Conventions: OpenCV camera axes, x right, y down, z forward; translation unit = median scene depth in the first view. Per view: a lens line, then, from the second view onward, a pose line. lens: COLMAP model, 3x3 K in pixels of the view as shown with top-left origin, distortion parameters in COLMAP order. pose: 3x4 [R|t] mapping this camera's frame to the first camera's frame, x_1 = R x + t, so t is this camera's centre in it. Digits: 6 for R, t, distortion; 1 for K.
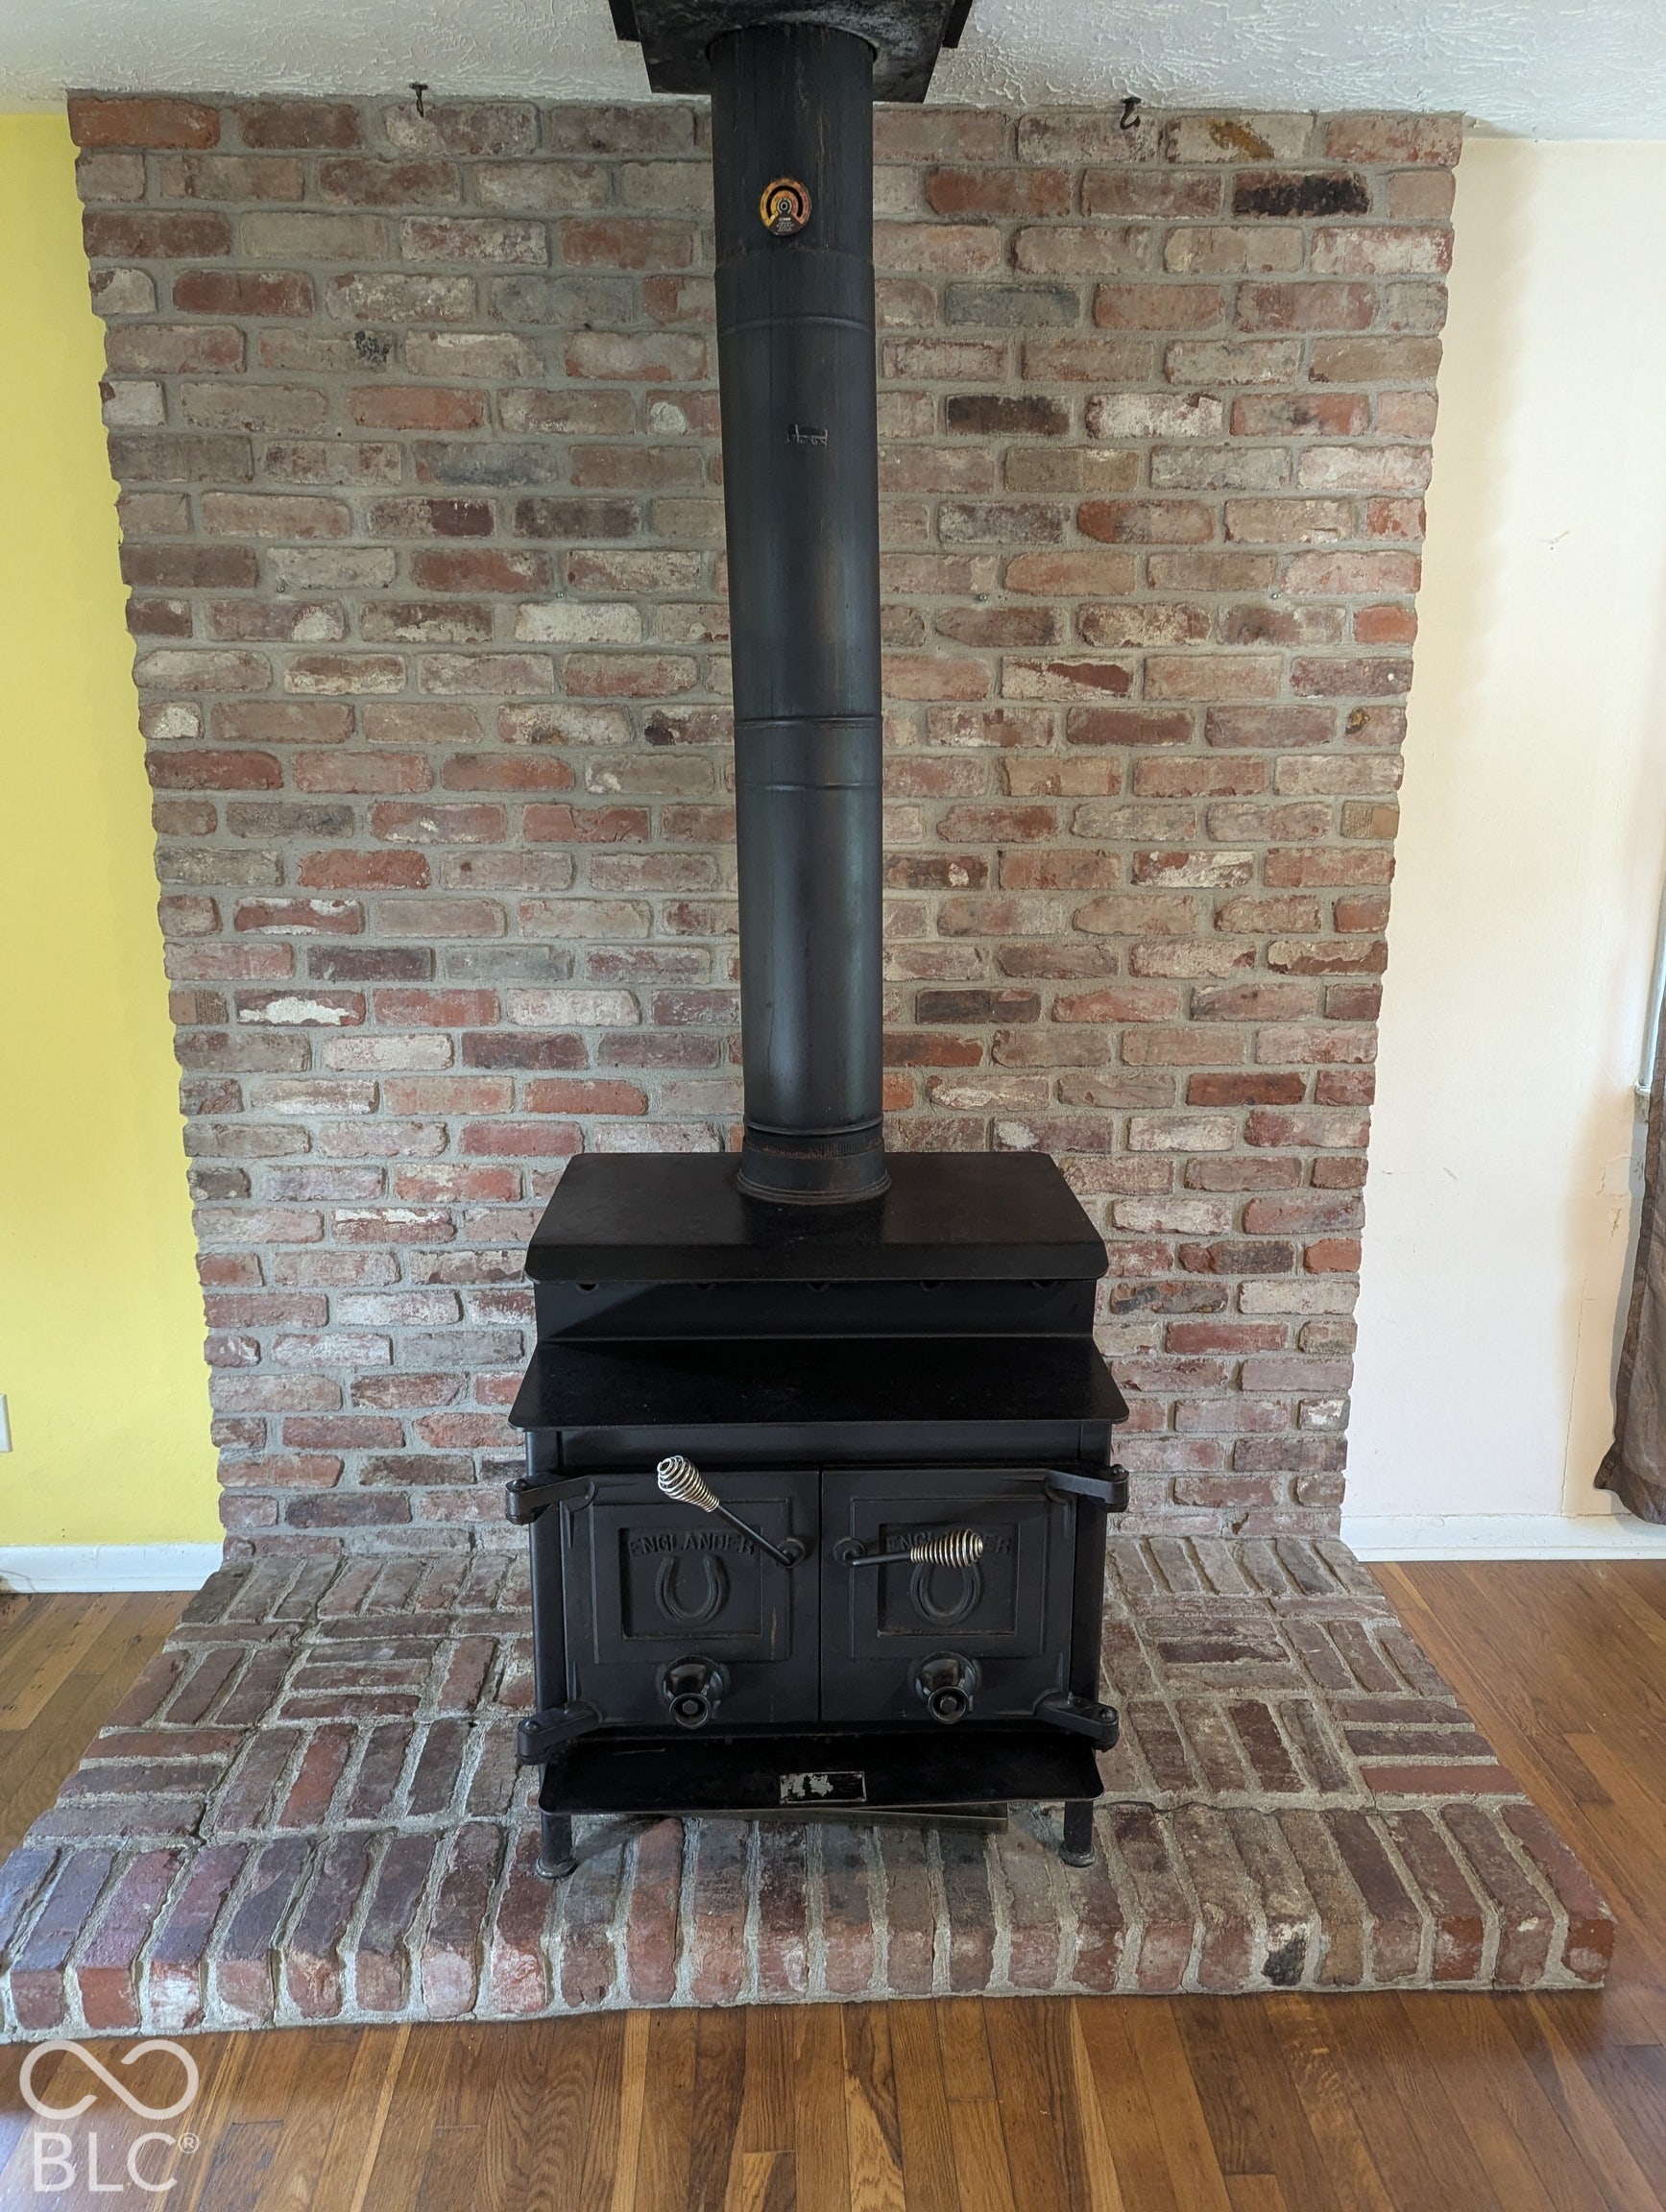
lens RADIAL K [[1543.2, 0, 831.1], [0, 1543.2, 1107.5], [0, 0, 1]] dist [0.002960, 0.000461]
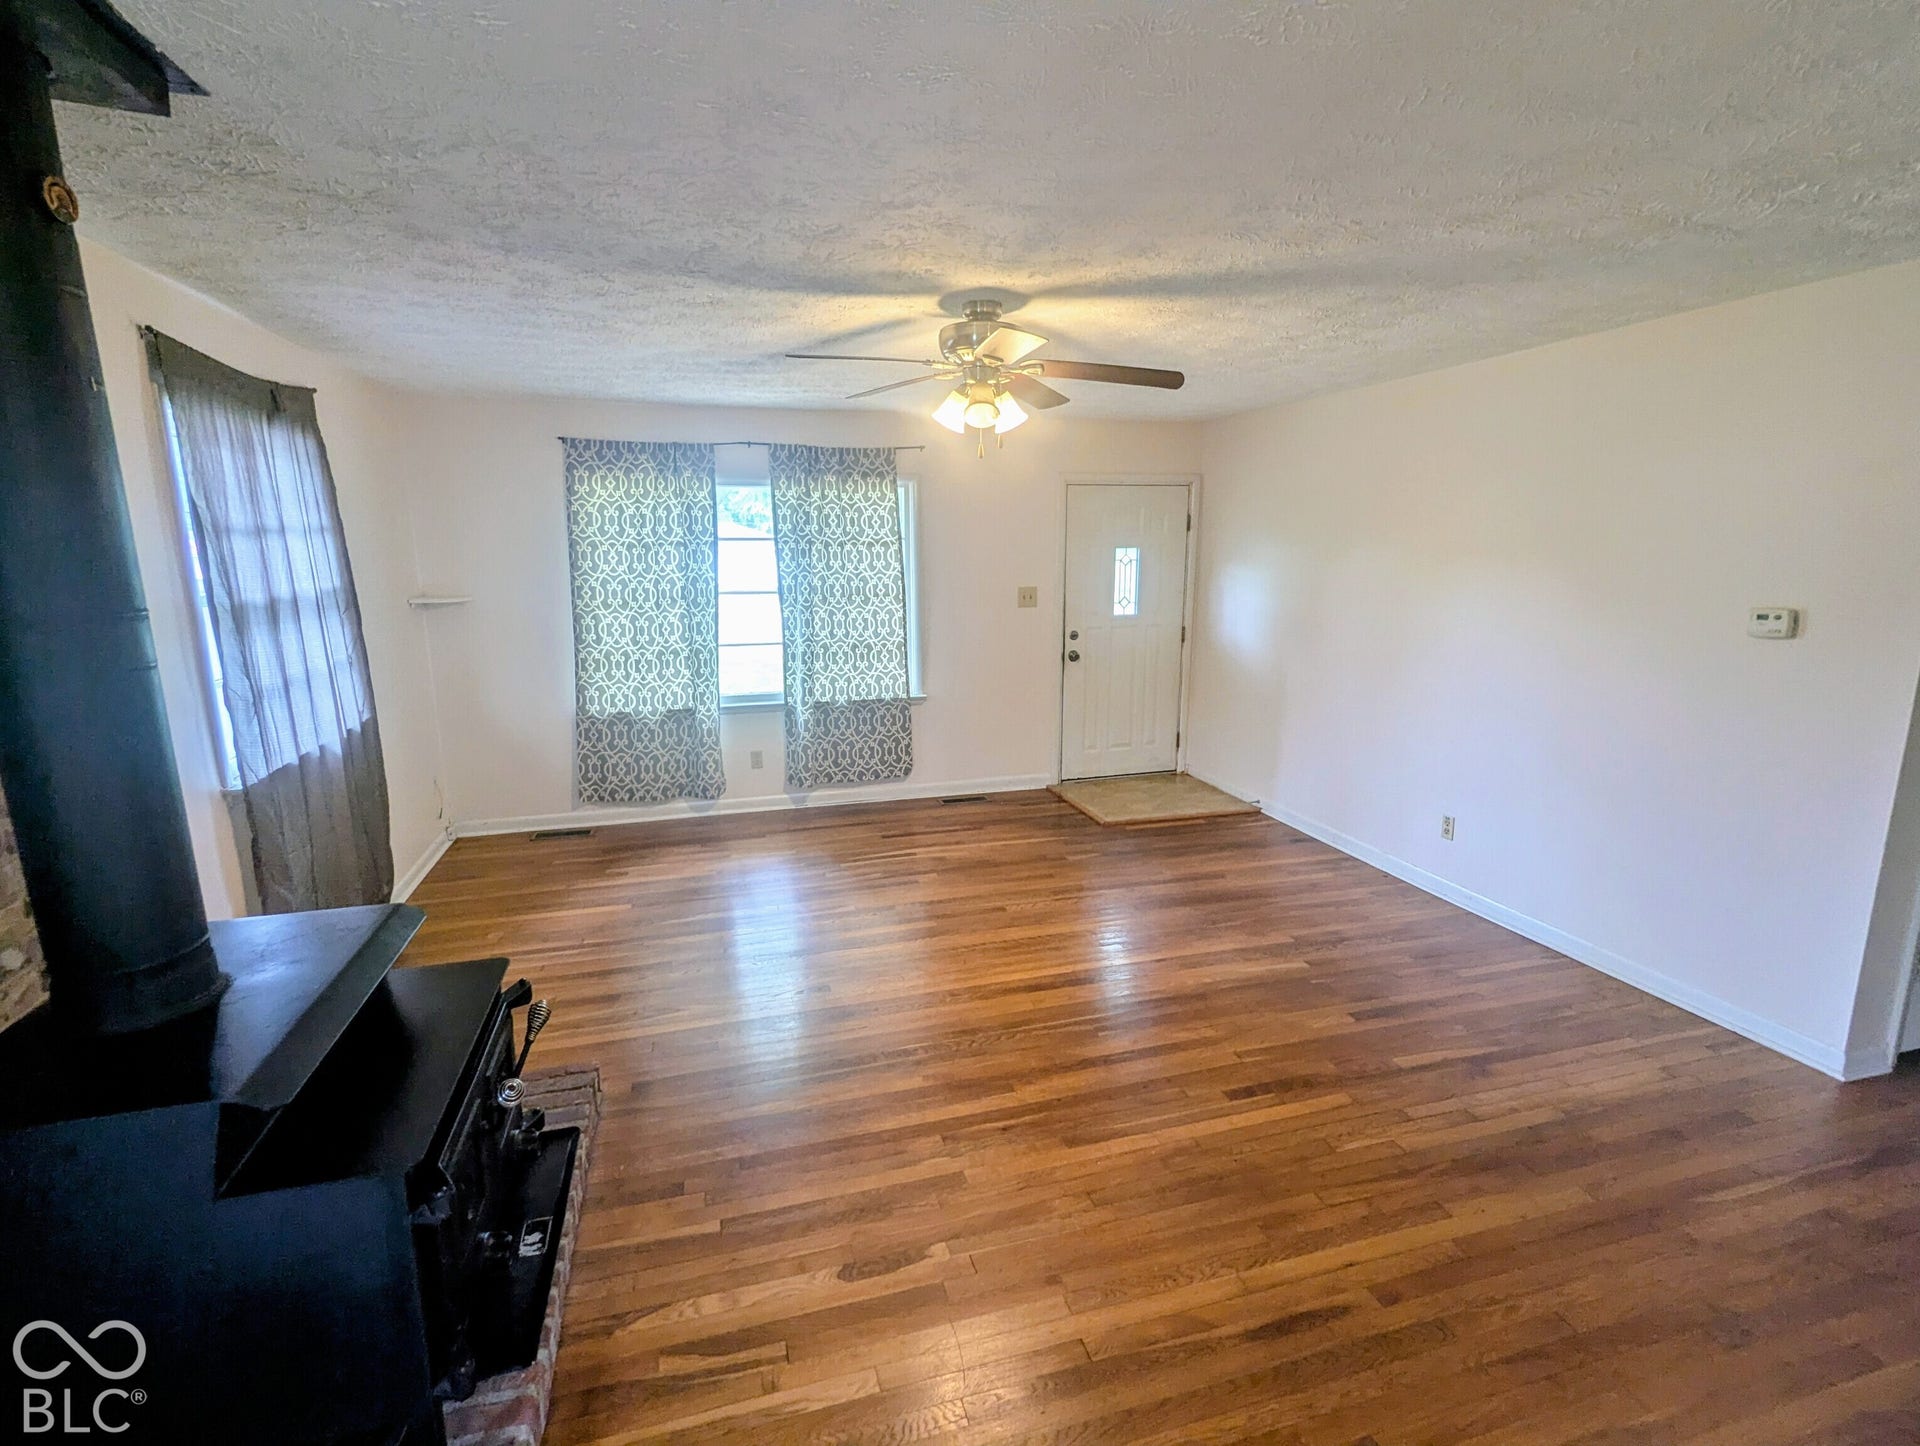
lens RADIAL K [[900.5, 0, 952.9], [0, 900.5, 724.3], [0, 0, 1]] dist [-0.004141, 0.004897]
pose [[-0.236508, -0.190297, 0.952812, -0.838045], [0.223845, 0.943583, 0.244017, -0.196821], [-0.945493, 0.270994, -0.180568, 0.536261]]
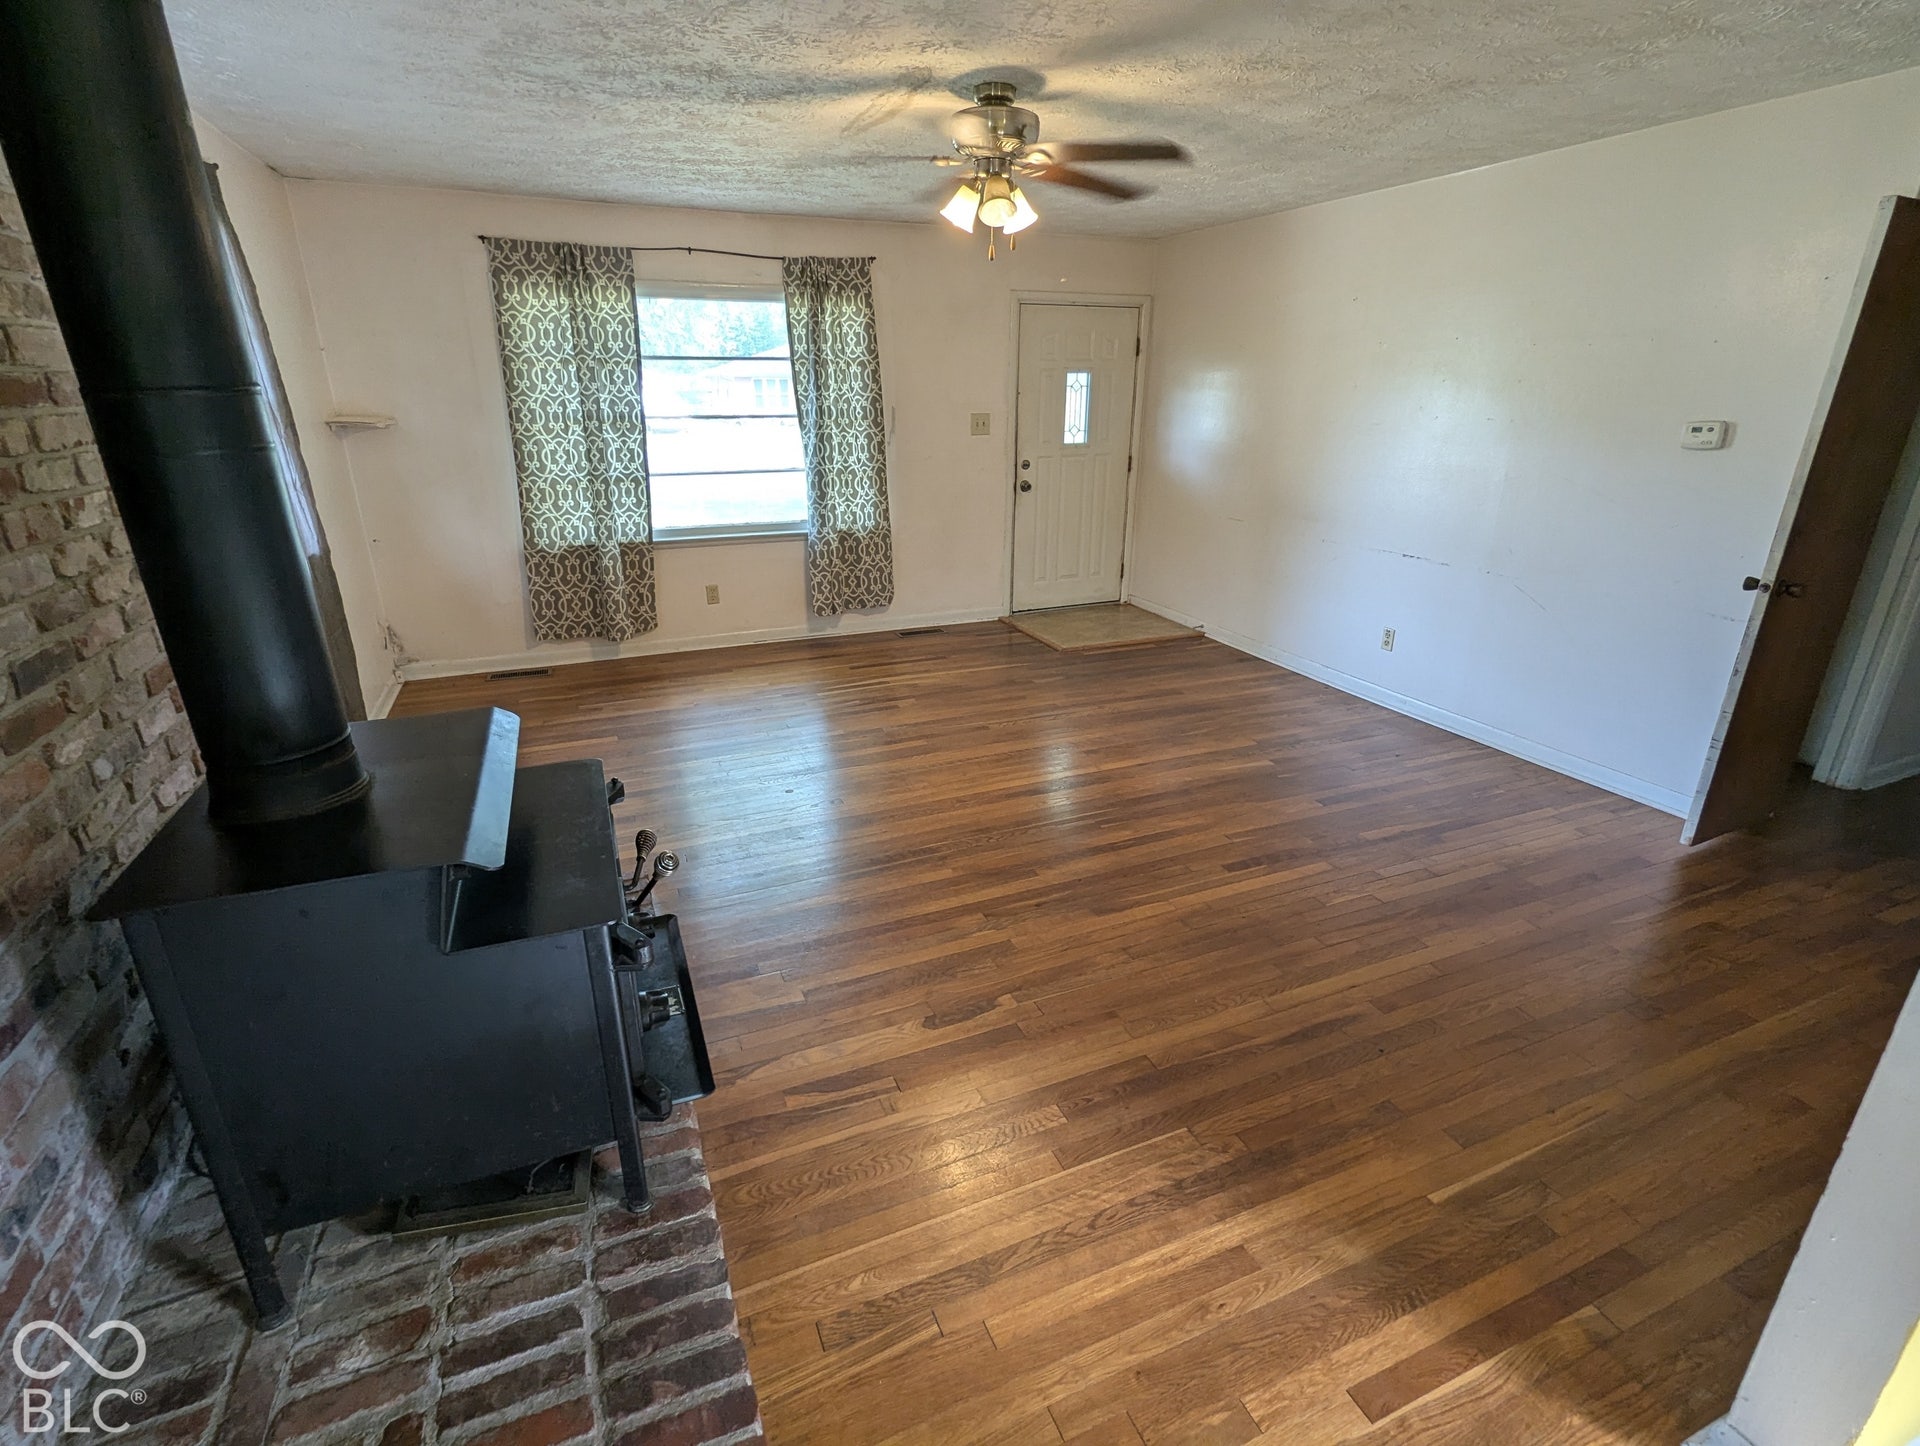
lens RADIAL K [[900.5, 0, 961.4], [0, 900.5, 714.7], [0, 0, 1]] dist [-0.004141, 0.004897]
pose [[-0.347328, -0.328138, 0.878458, -0.847200], [0.210033, 0.885757, 0.413908, -0.200966], [-0.913920, 0.328267, -0.238728, 0.741911]]
